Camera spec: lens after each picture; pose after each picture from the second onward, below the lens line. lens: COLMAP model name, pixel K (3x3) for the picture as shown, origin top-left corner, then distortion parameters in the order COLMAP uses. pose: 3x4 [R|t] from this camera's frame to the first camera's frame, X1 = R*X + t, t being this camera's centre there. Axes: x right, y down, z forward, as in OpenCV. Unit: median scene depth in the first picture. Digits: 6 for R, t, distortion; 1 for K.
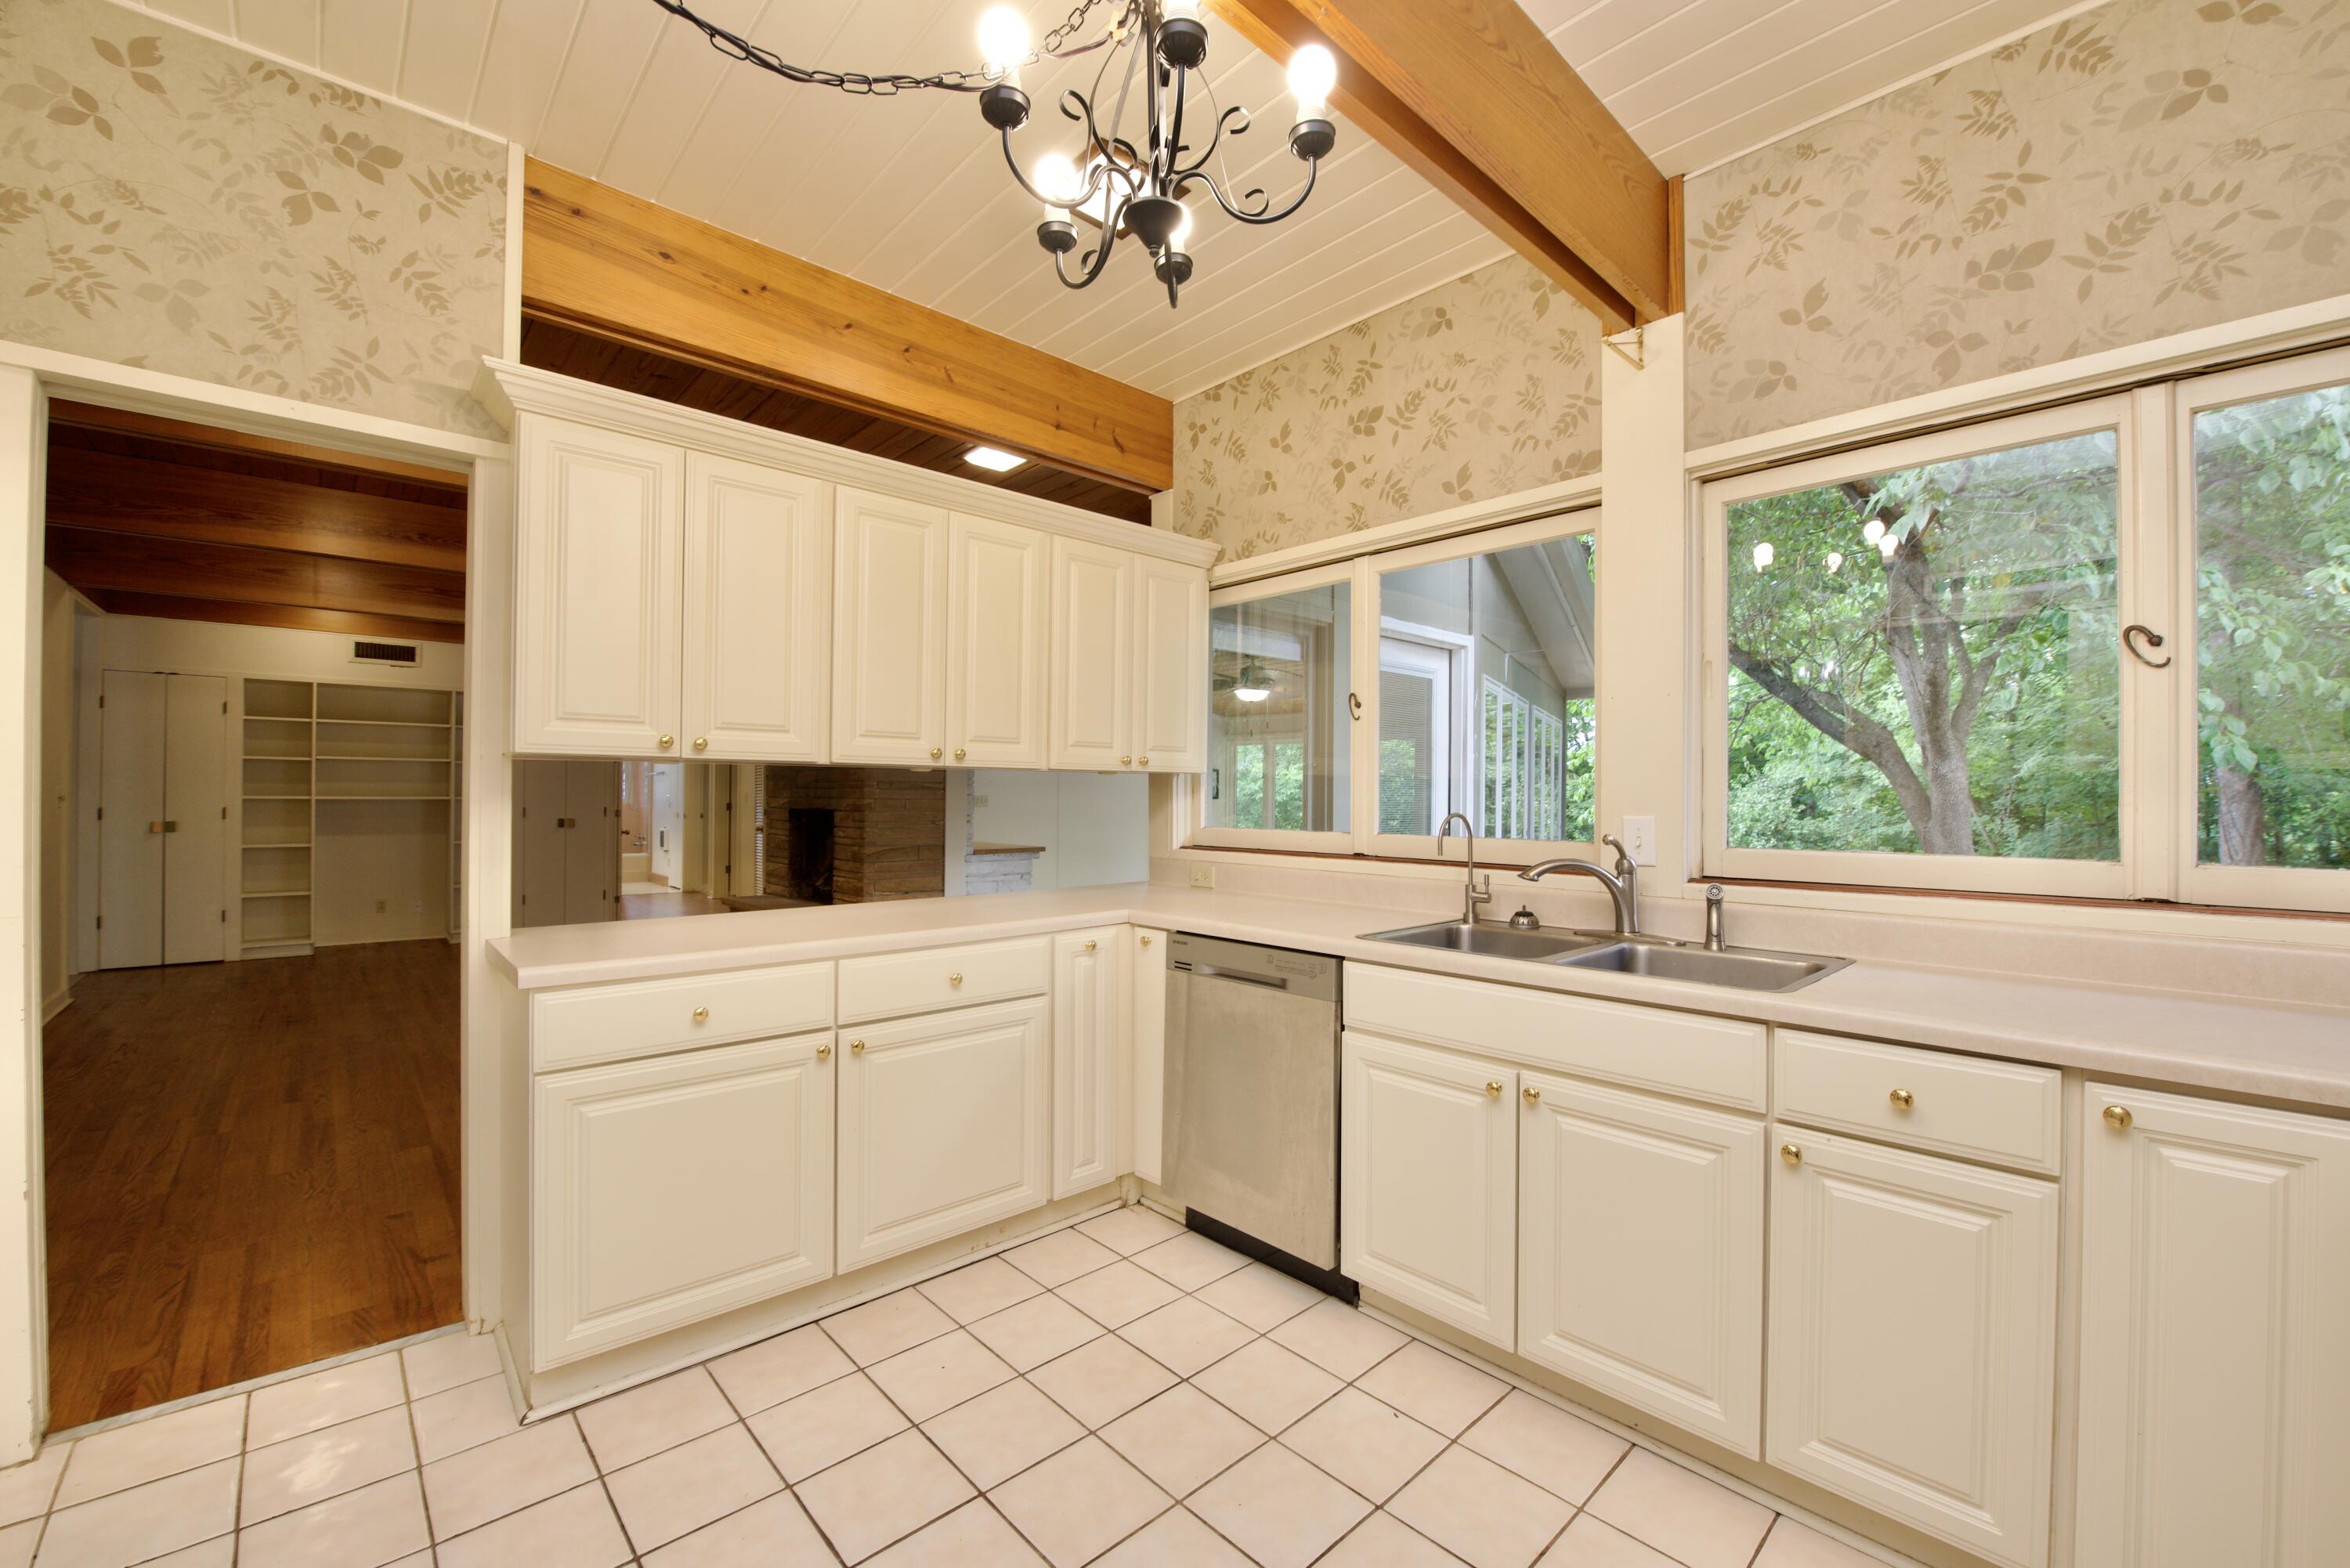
lens RADIAL K [[952.7, 0, 1179.1], [0, 952.7, 786.8], [0, 0, 1]] dist [-0.011928, -0.003808]
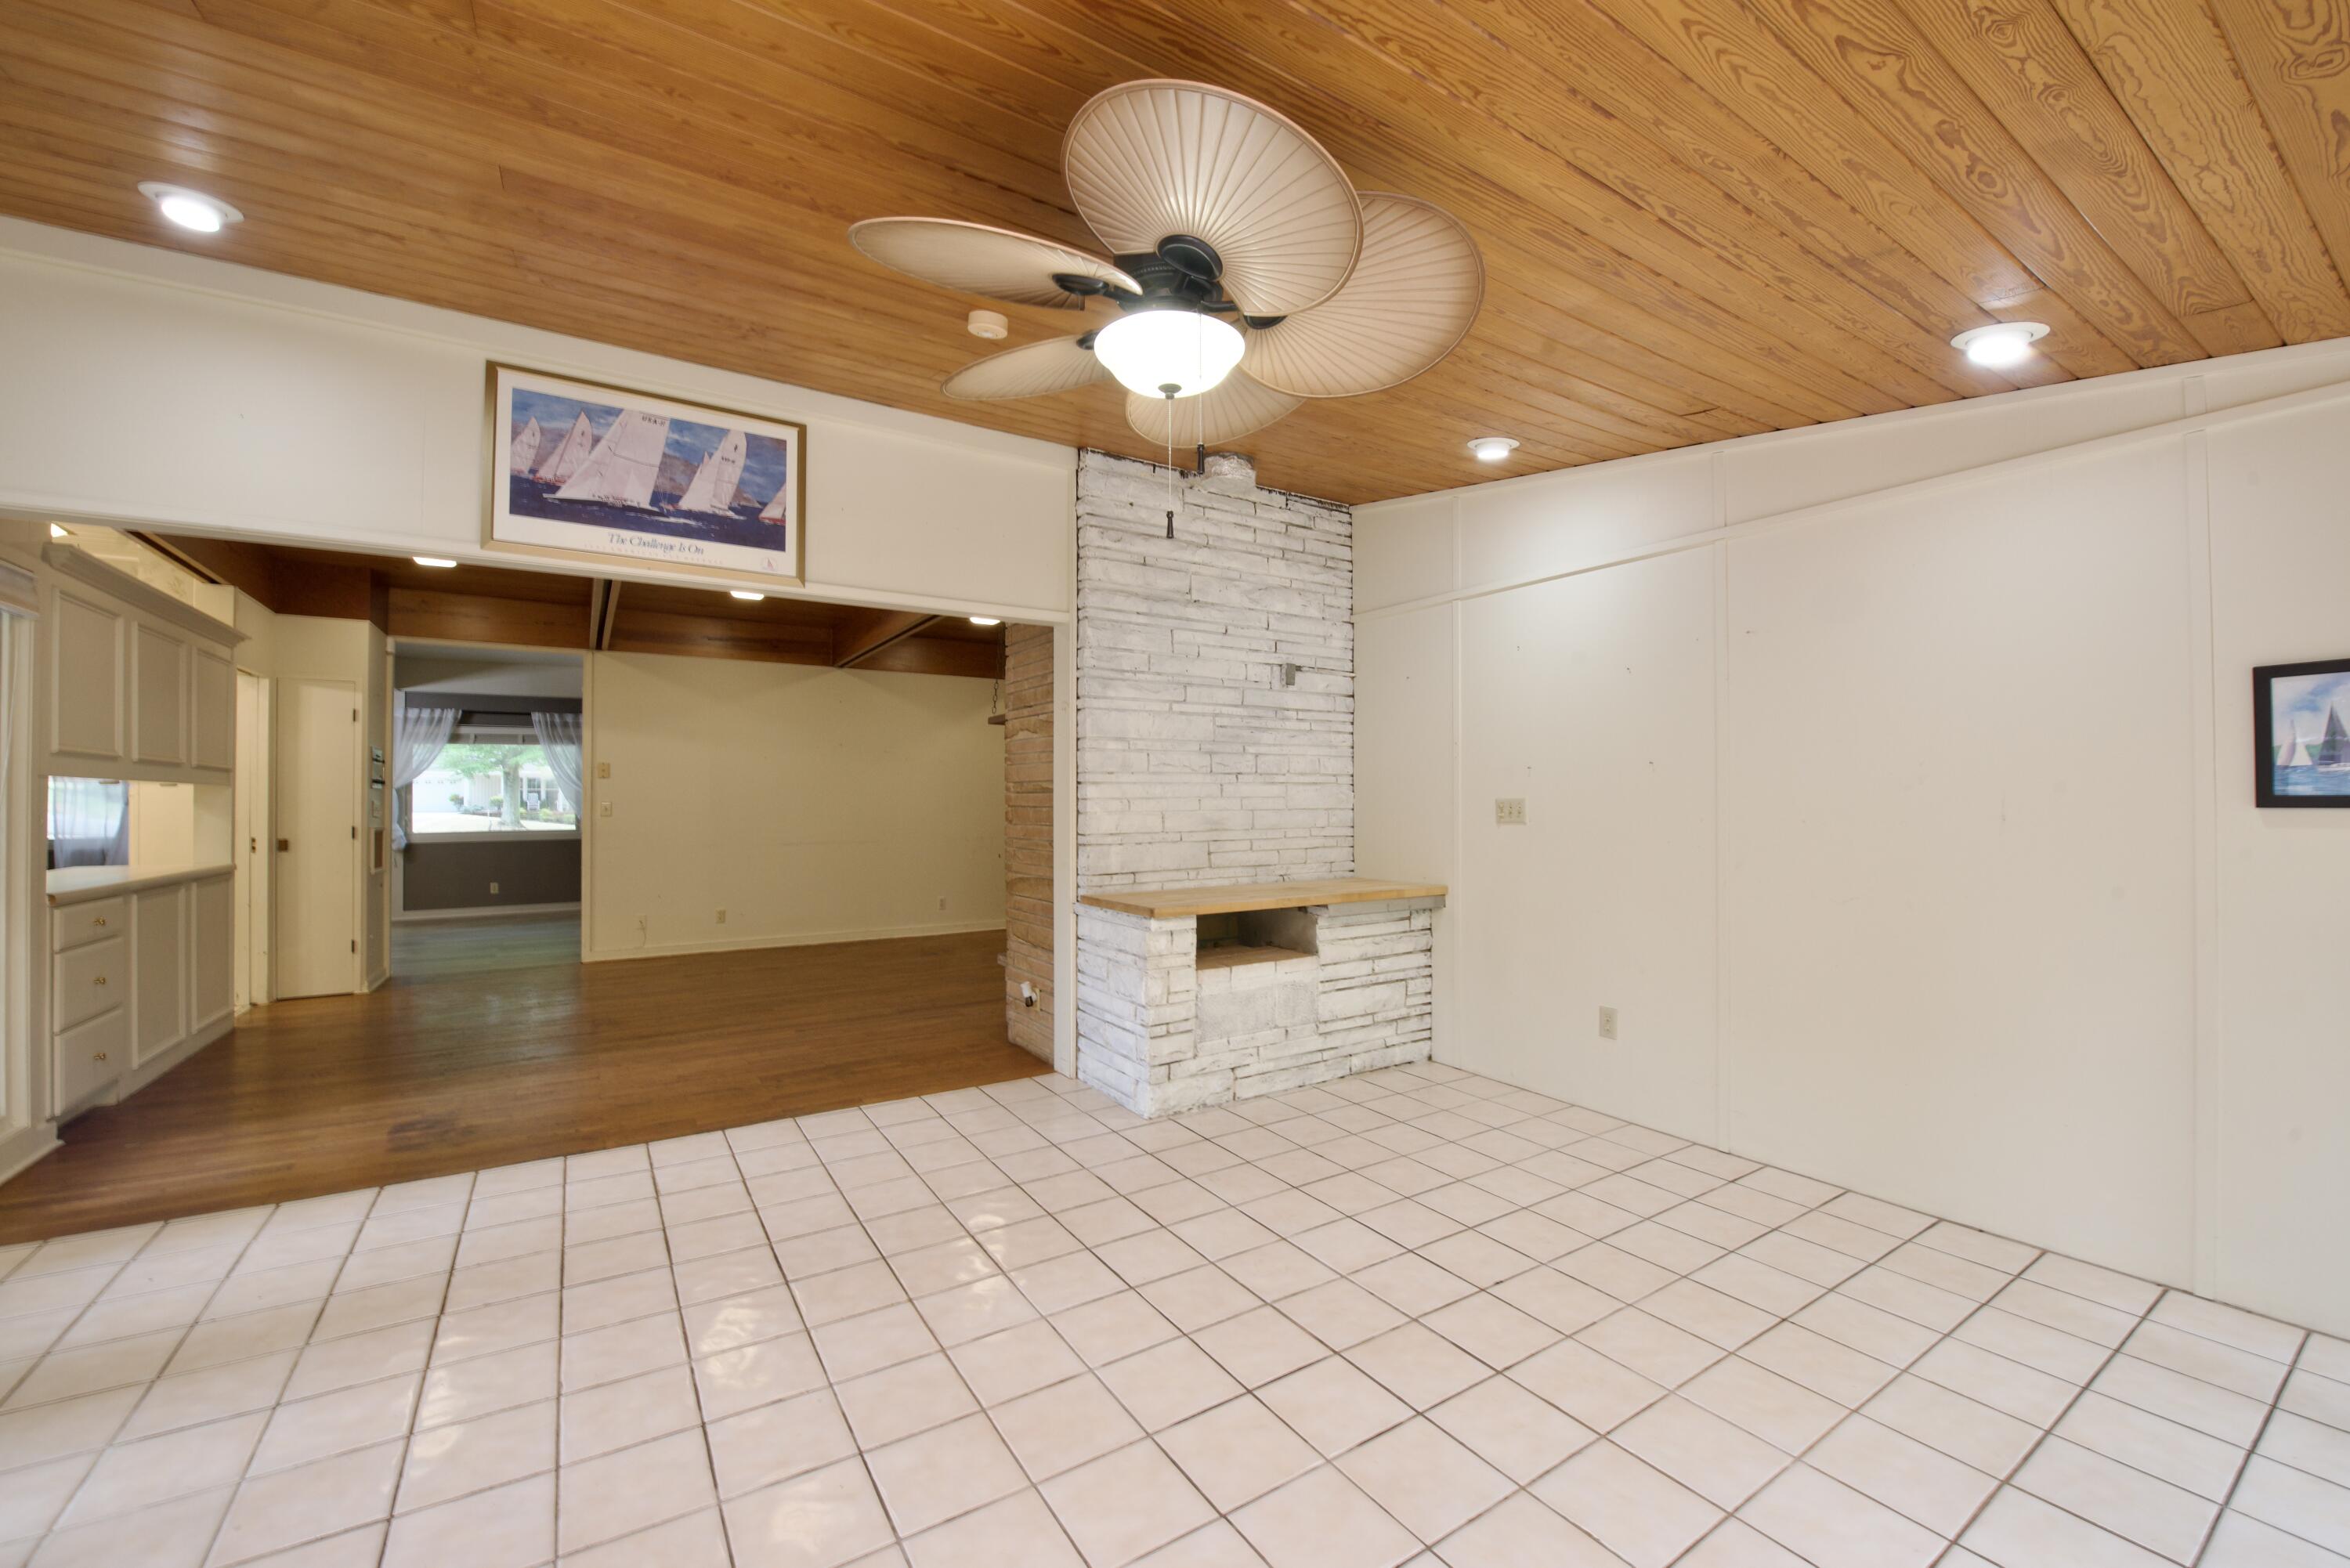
lens RADIAL K [[930.6, 0, 1180.8], [0, 930.6, 793.6], [0, 0, 1]] dist [-0.015706, -0.004240]
pose [[-0.164441, -0.015216, -0.986269, 0.341422], [0.010366, 0.999799, -0.017153, 0.015884], [0.986332, -0.013044, -0.164251, 1.185298]]
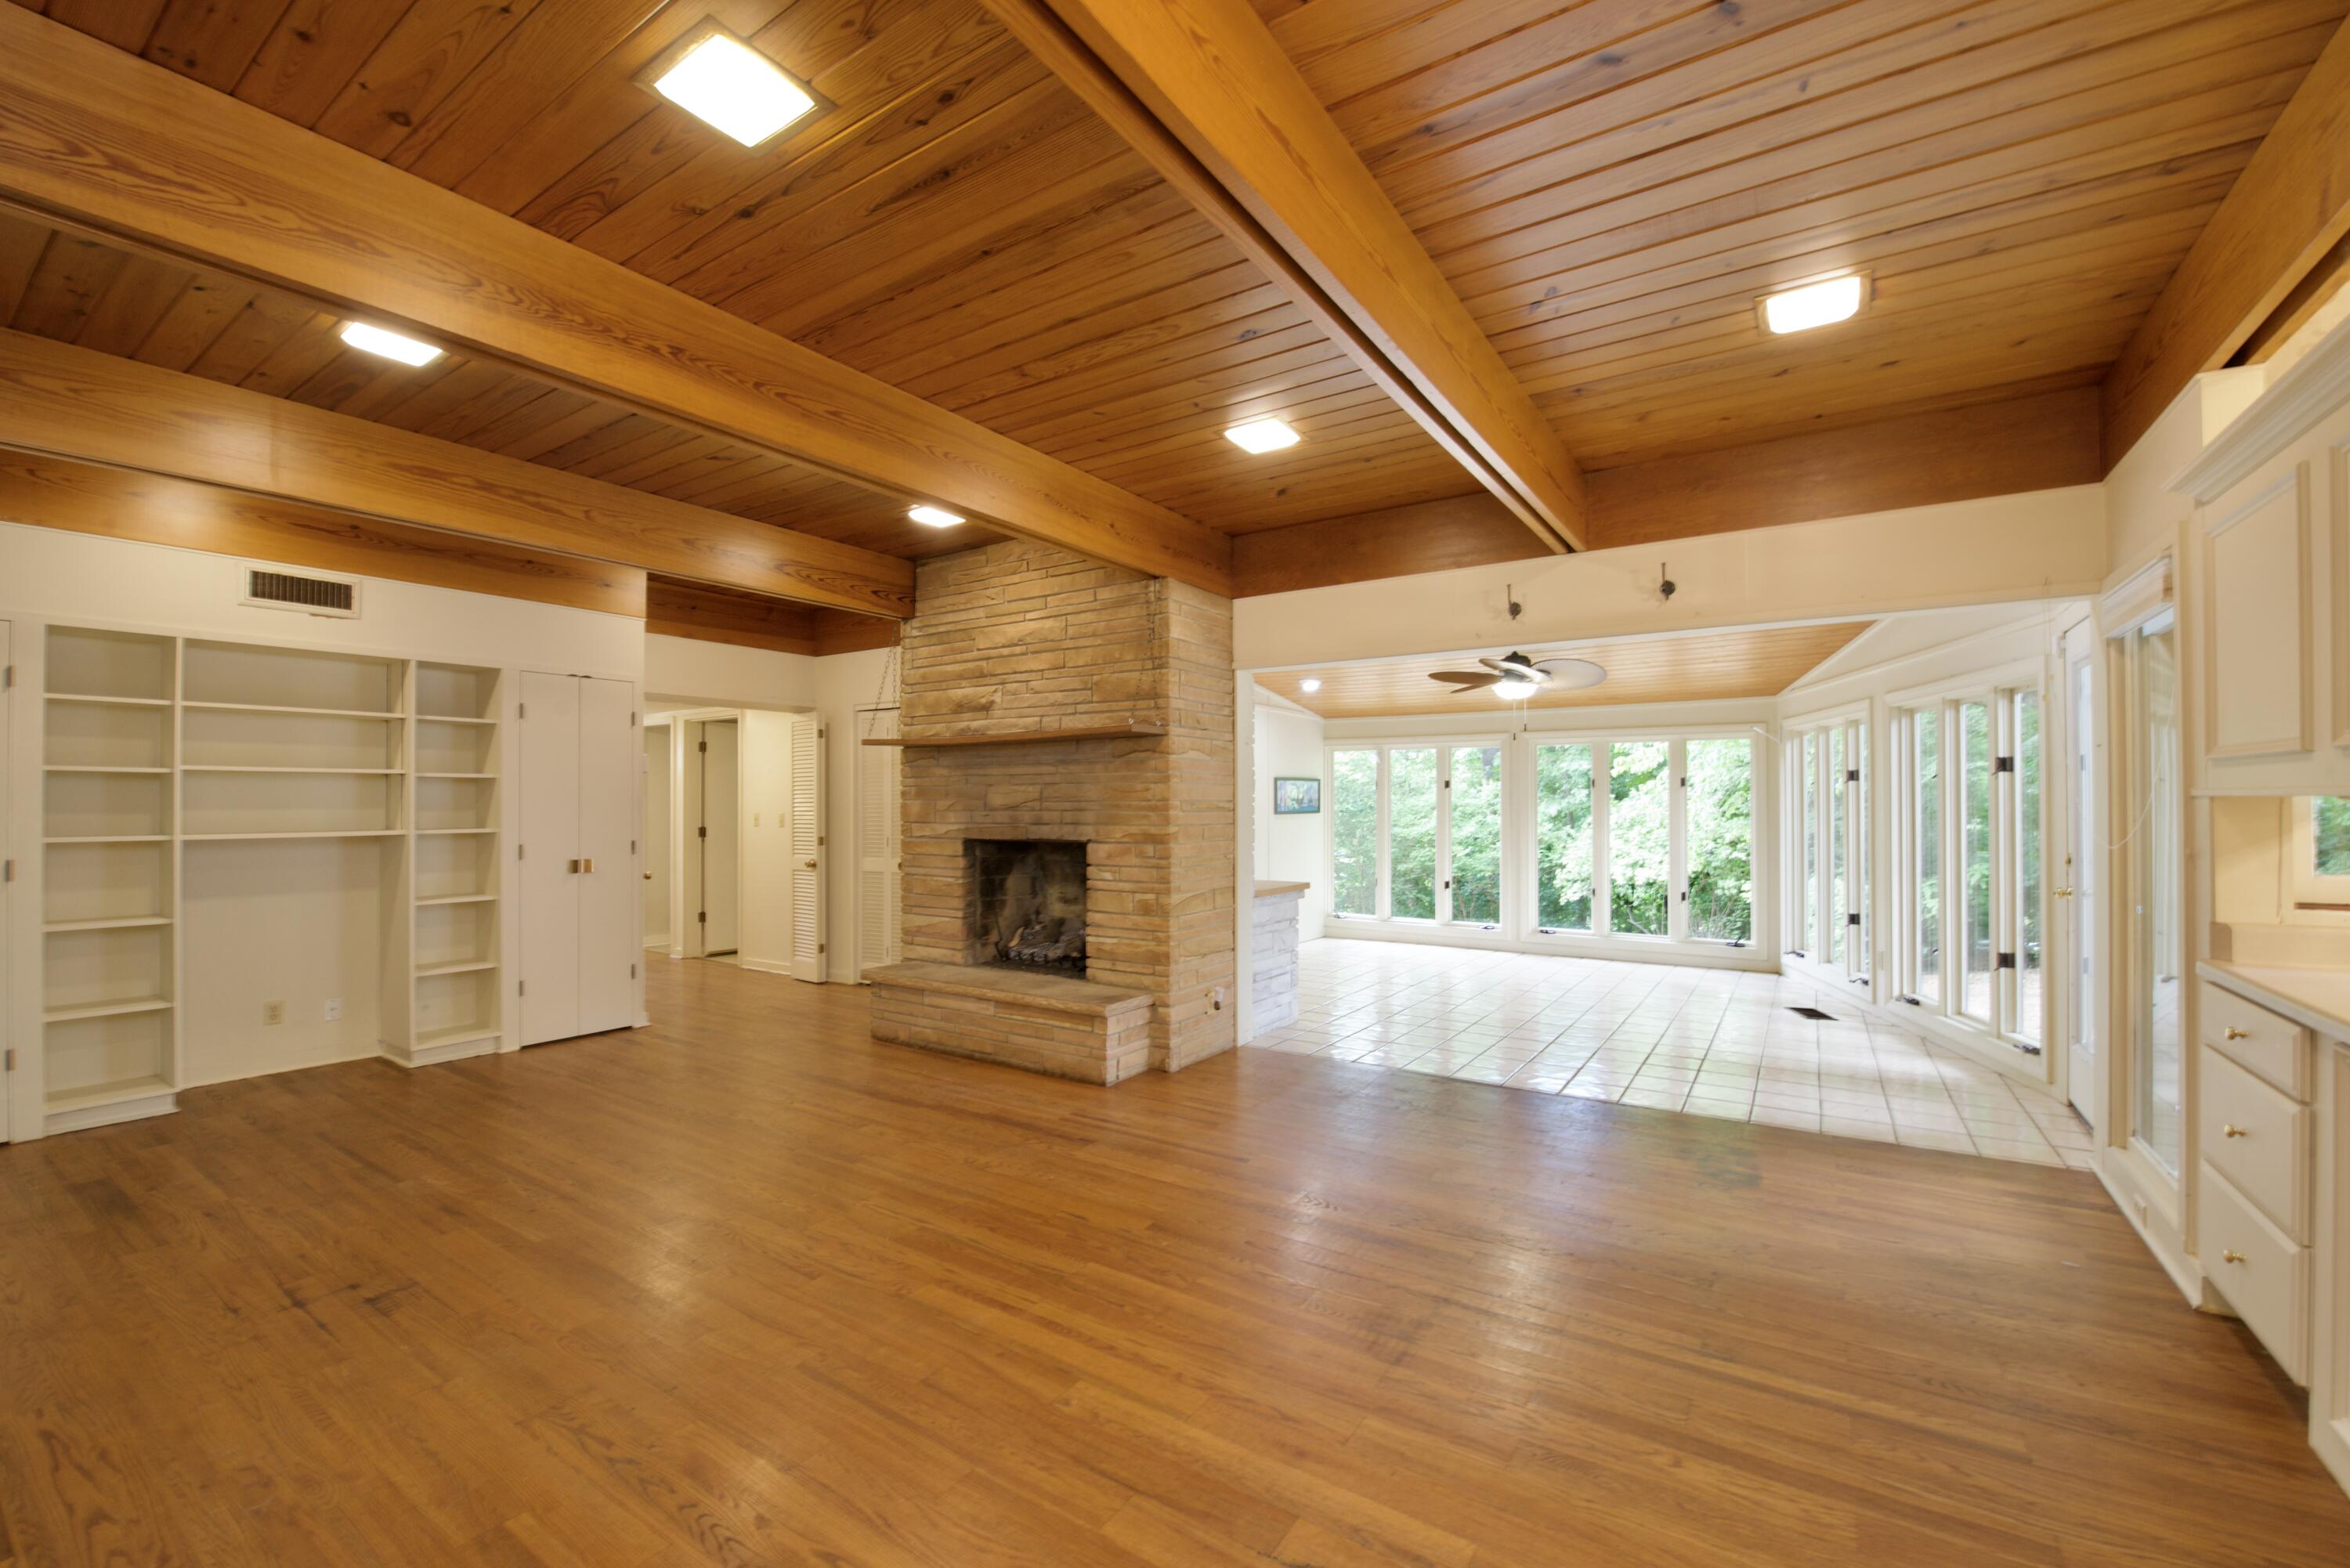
lens RADIAL K [[966.4, 0, 1182.4], [0, 966.4, 792.0], [0, 0, 1]] dist [-0.013134, -0.004268]
pose [[0.969067, -0.007666, 0.246679, -0.470334], [0.007800, 0.999969, 0.000435, -0.011774], [-0.246675, 0.001503, 0.969097, 0.291201]]
